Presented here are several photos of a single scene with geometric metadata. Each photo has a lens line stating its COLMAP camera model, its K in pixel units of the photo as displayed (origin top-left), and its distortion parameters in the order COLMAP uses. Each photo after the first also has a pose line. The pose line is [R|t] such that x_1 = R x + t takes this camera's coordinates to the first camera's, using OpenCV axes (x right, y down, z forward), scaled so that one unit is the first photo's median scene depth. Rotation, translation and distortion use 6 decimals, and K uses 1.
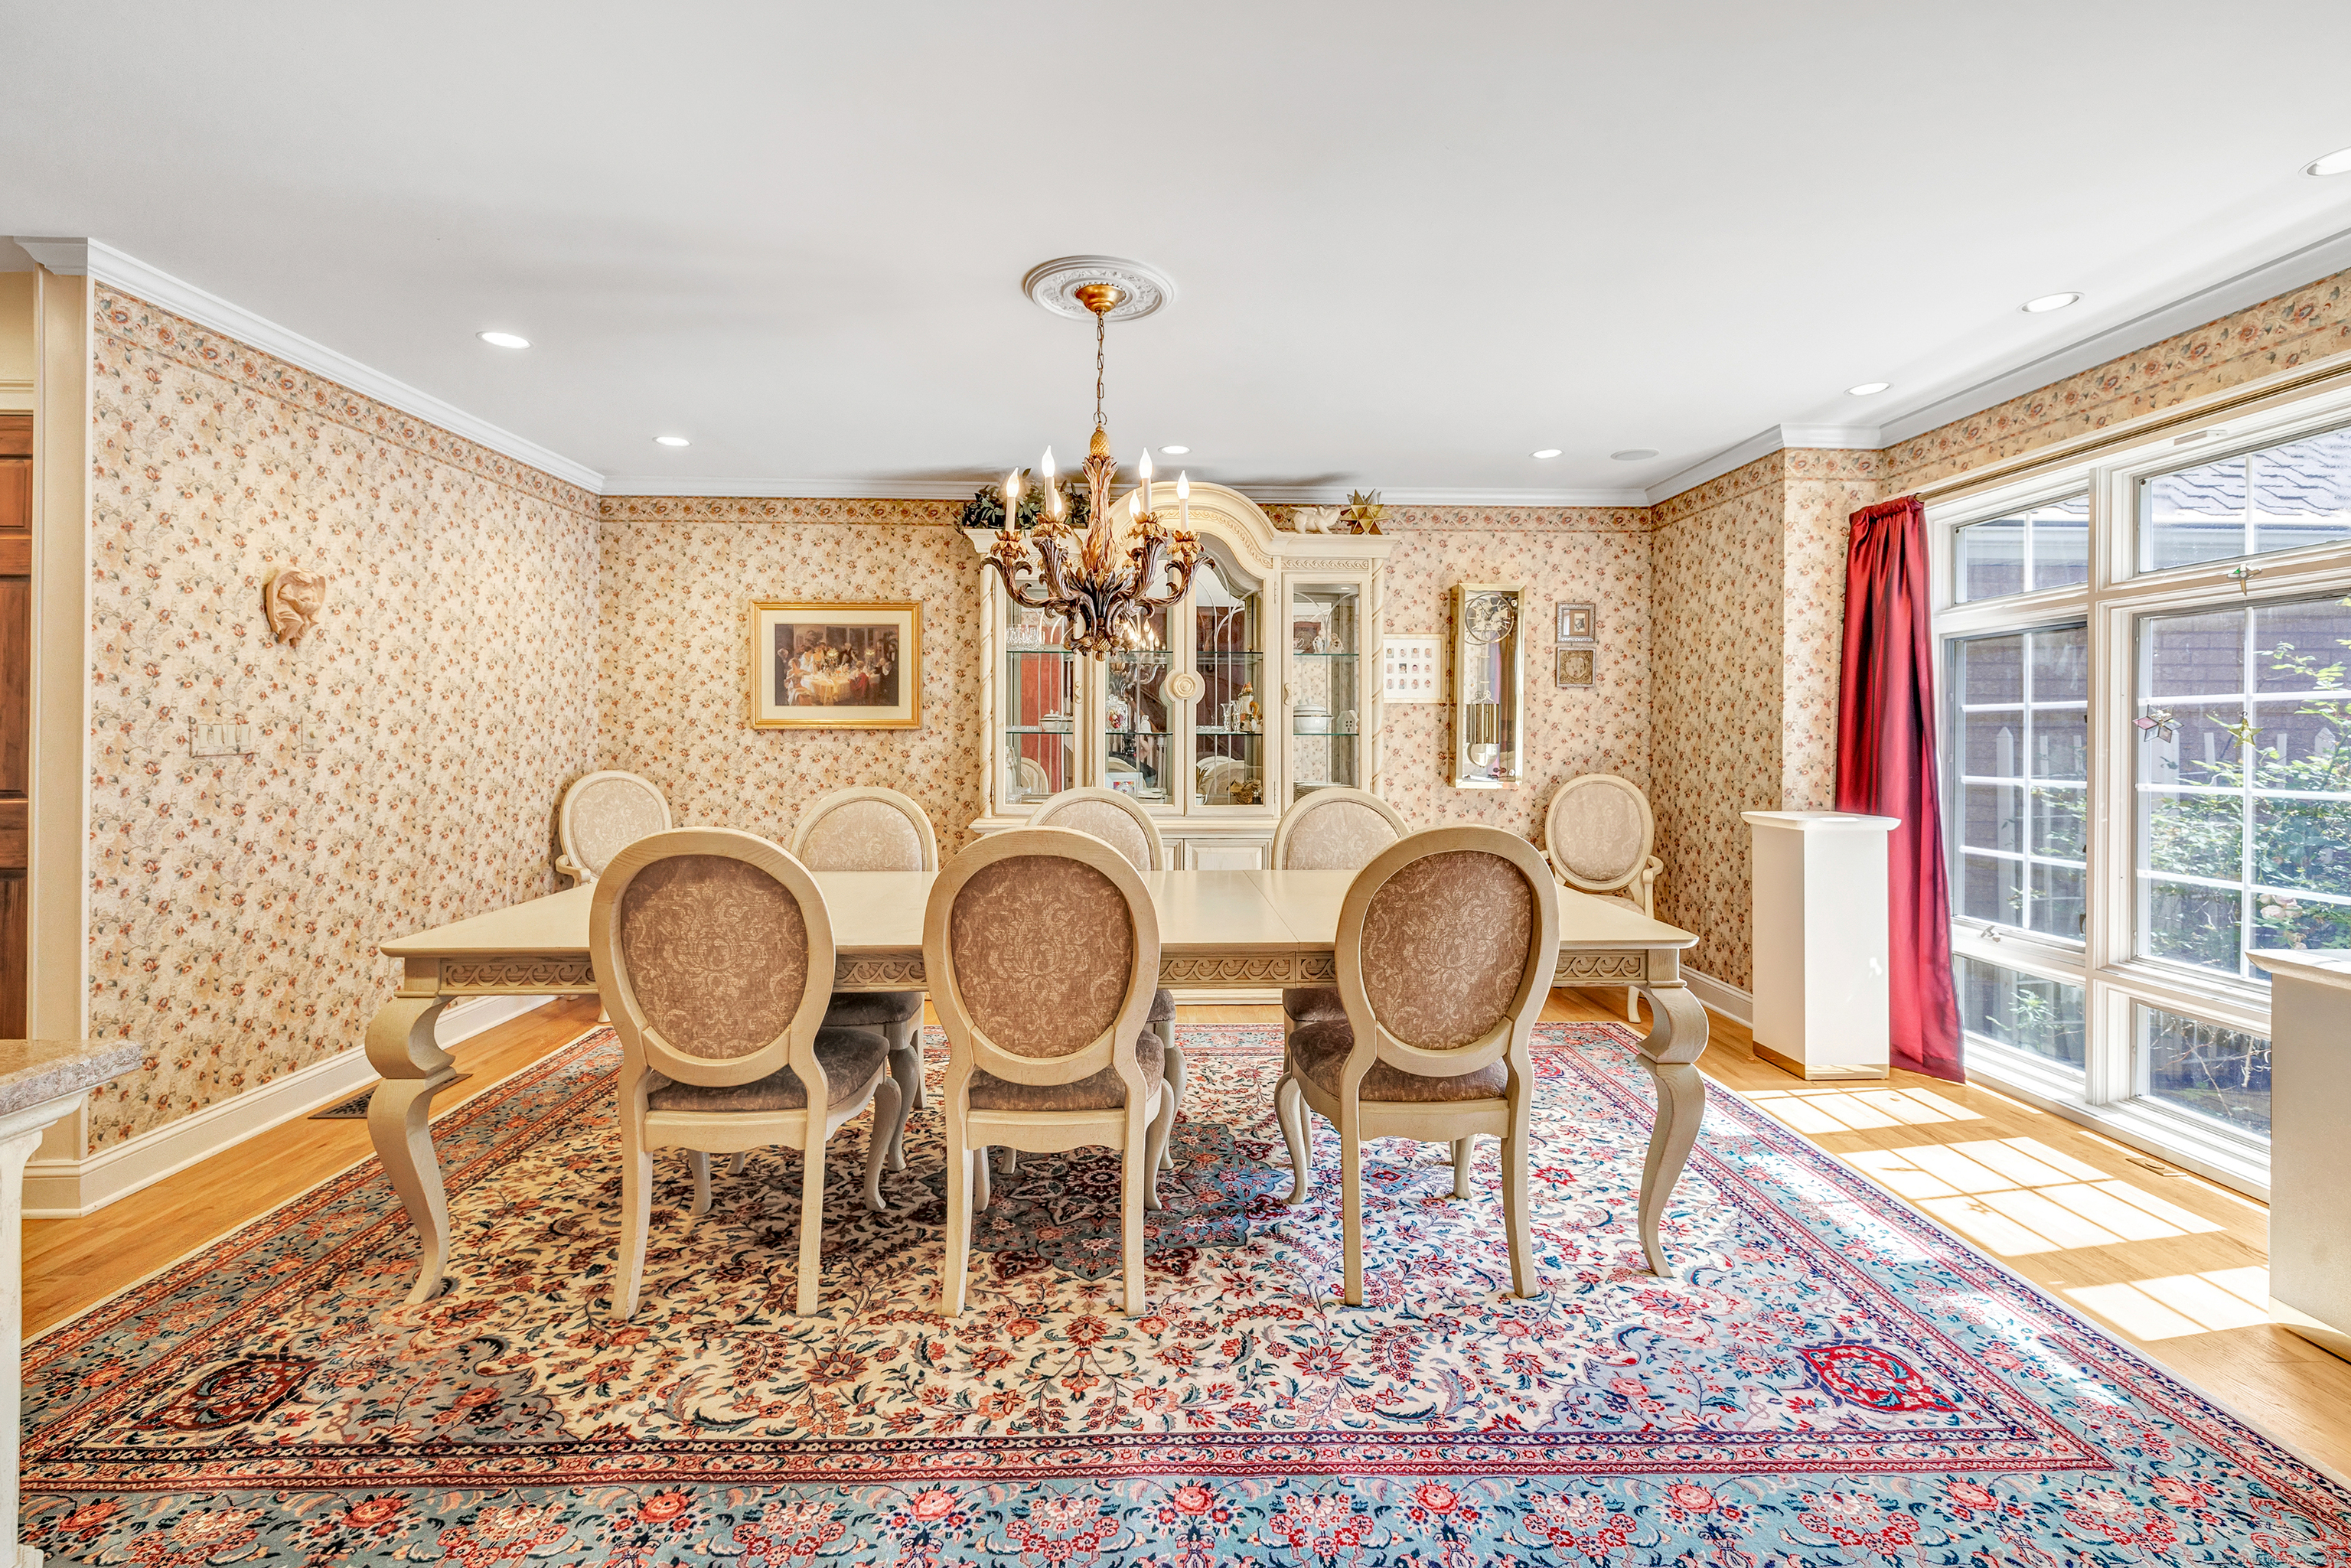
lens RADIAL K [[1007.9, 0, 1162.3], [0, 1007.9, 725.6], [0, 0, 1]] dist [-0.000991, 0.000420]
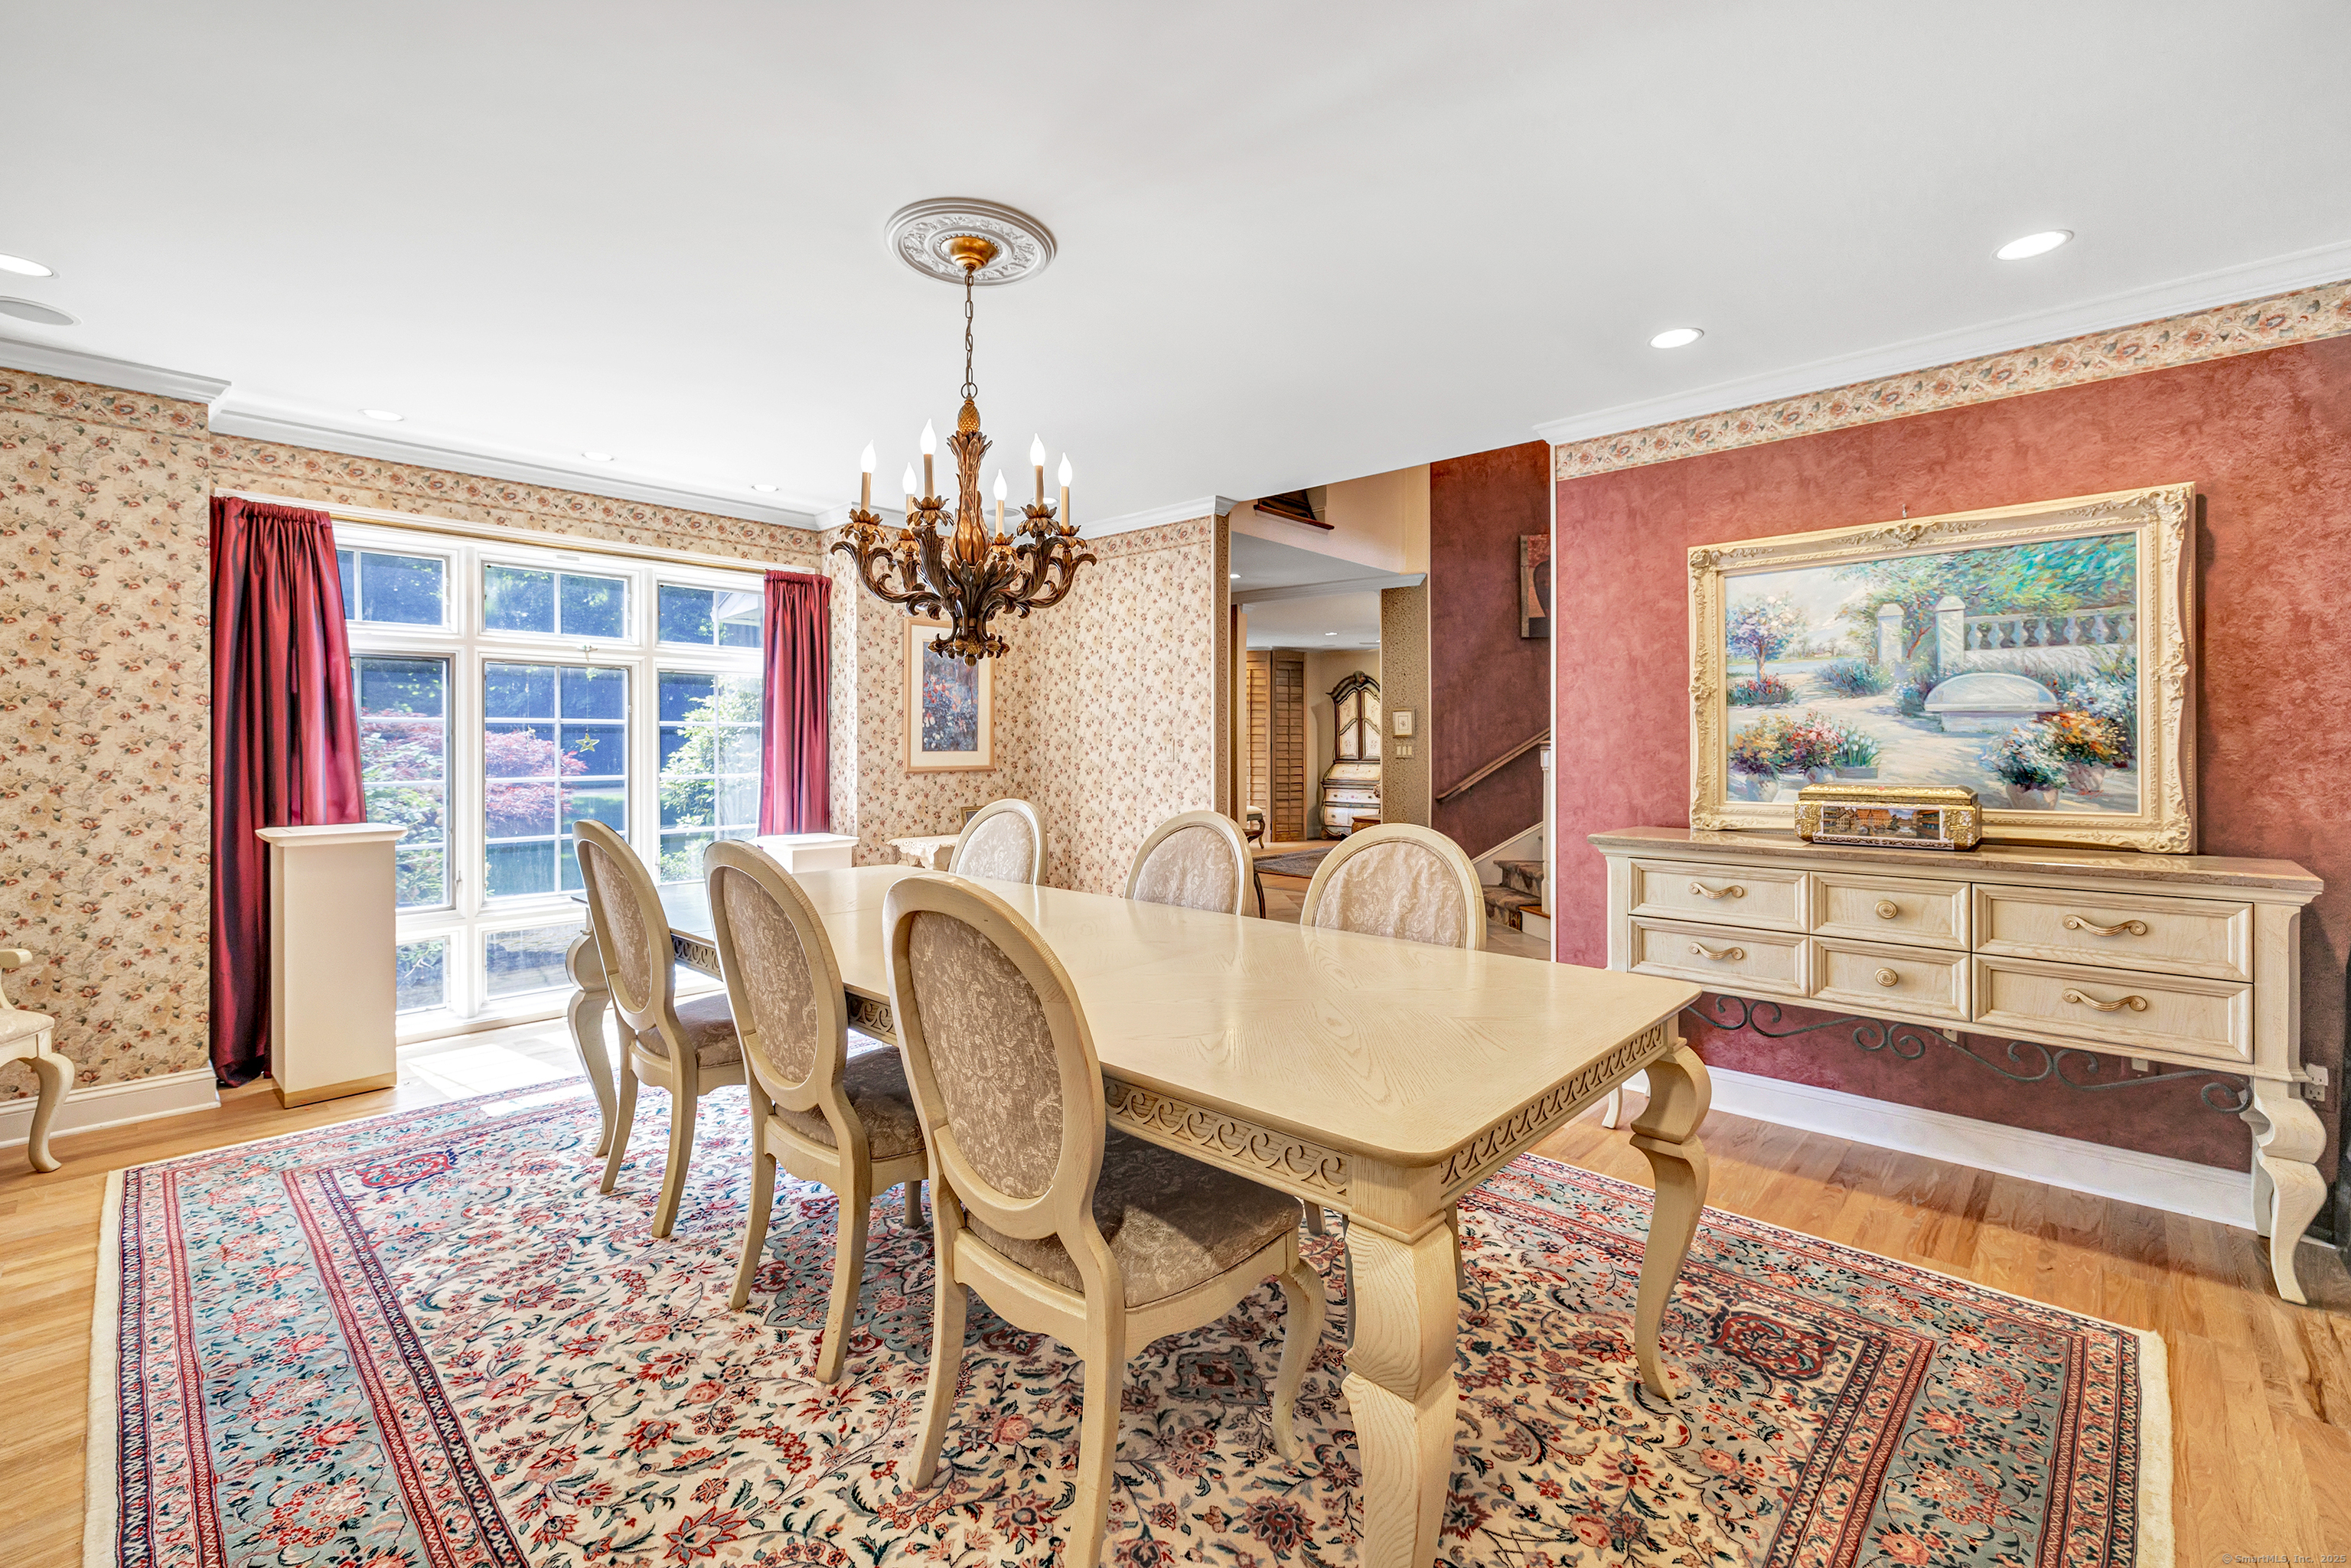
lens RADIAL K [[1016.4, 0, 1205.2], [0, 1016.4, 747.1], [0, 0, 1]] dist [-0.001211, -0.000063]
pose [[-0.733403, -0.004933, 0.679777, -0.930574], [-0.008969, 0.999957, -0.002421, 0.009970], [-0.679735, -0.007872, -0.733415, 1.717182]]
